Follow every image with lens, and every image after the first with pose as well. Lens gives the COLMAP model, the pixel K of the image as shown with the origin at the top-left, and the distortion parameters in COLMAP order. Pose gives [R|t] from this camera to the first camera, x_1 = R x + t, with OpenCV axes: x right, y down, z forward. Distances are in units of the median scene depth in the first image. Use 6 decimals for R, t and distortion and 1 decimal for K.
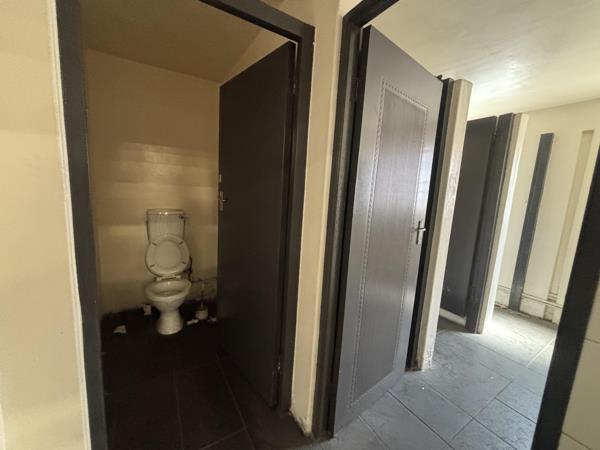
lens RADIAL K [[241.4, 0, 299.0], [0, 241.4, 222.3], [0, 0, 1]] dist [-0.000600, -0.000041]
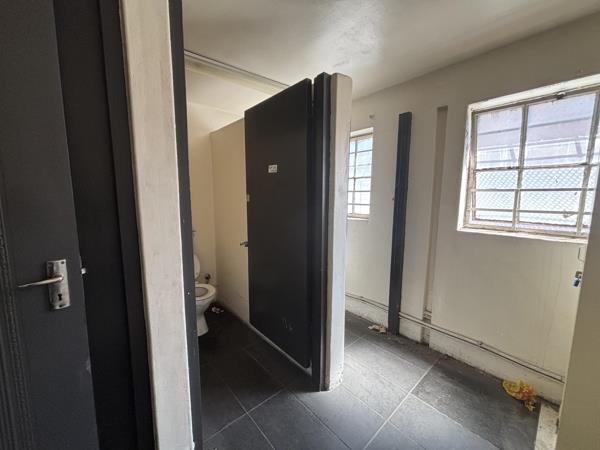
lens RADIAL K [[241.4, 0, 299.0], [0, 241.4, 222.3], [0, 0, 1]] dist [-0.000600, -0.000041]
pose [[0.983758, -0.070195, 0.165205, 0.510972], [0.072540, 0.997332, -0.008198, -0.025536], [-0.164189, 0.020049, 0.986225, 0.266262]]
